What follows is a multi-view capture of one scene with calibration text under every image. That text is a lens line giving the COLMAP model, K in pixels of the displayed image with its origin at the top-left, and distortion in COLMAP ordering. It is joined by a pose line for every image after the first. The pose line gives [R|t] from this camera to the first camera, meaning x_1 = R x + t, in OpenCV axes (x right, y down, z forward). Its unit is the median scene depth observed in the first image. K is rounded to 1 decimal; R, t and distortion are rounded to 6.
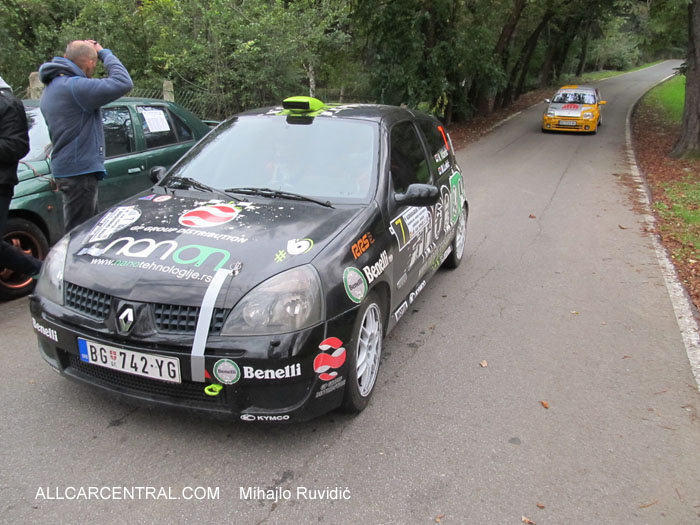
lens RADIAL K [[555.5, 0, 351.2], [0, 555.5, 263.6], [0, 0, 1]] dist [-0.056450, 0.015394]
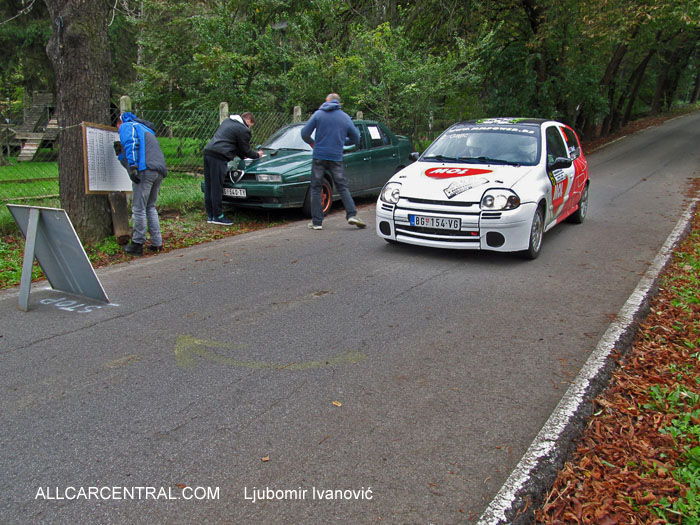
lens RADIAL K [[555.5, 0, 348.1], [0, 555.5, 262.2], [0, 0, 1]] dist [-0.056450, 0.015394]
pose [[0.980872, 0.026601, -0.192828, -0.024341], [-0.037866, 0.997770, -0.054971, 0.068784], [0.190935, 0.061222, 0.979692, -0.195054]]
